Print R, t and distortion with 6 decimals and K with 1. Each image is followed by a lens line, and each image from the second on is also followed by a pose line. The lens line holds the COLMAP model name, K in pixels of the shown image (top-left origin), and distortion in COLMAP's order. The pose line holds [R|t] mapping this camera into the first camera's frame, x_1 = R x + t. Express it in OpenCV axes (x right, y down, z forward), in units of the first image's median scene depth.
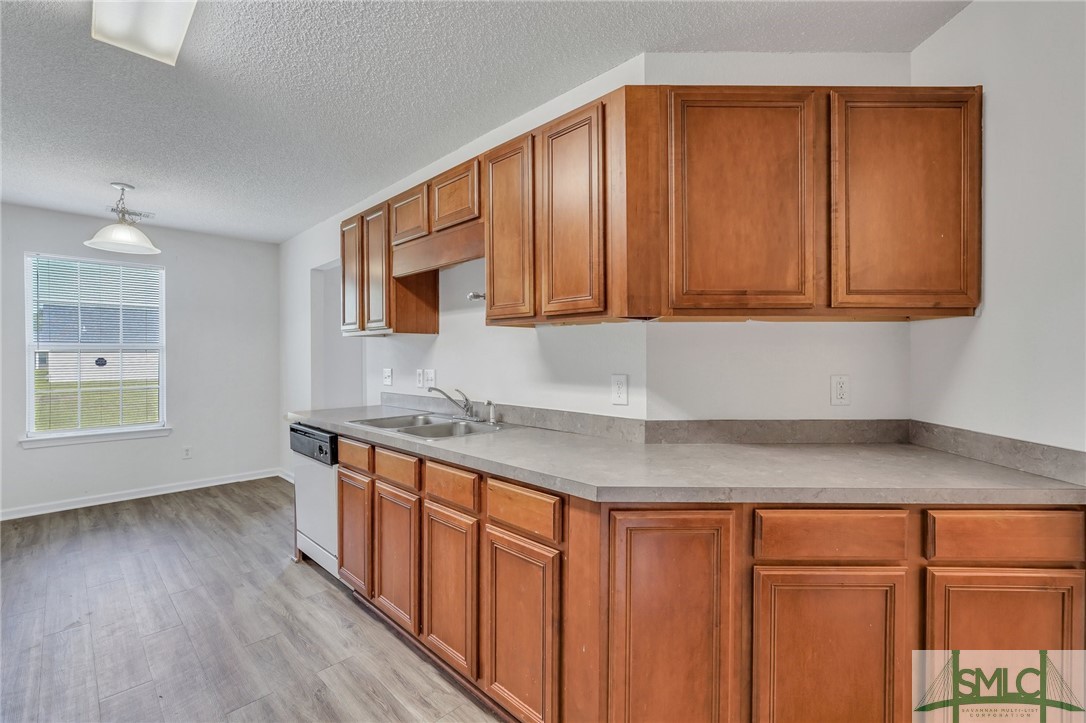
lens RADIAL K [[487.1, 0, 542.1], [0, 487.1, 360.3], [0, 0, 1]] dist [0.000552, 0.000842]
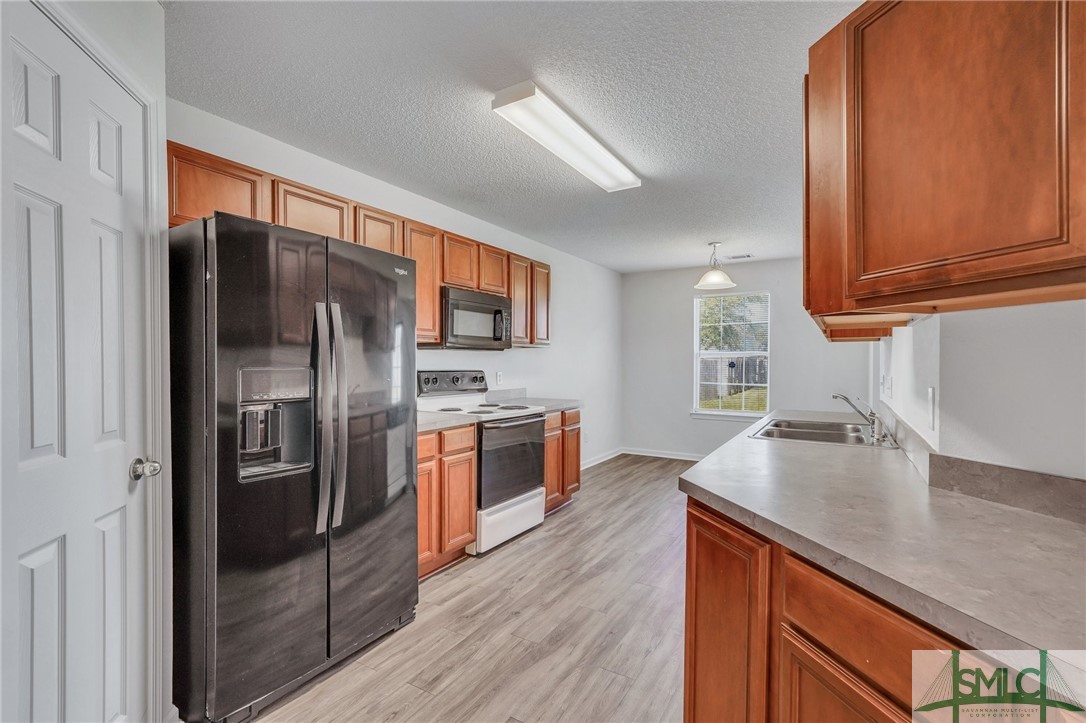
lens RADIAL K [[468.4, 0, 515.2], [0, 468.4, 361.5], [0, 0, 1]] dist [0.000057, 0.000170]
pose [[0.188125, 0.002301, -0.982142, 0.797905], [-0.005849, 0.999982, 0.001222, -0.005908], [0.982128, 0.005515, 0.188135, 0.296938]]
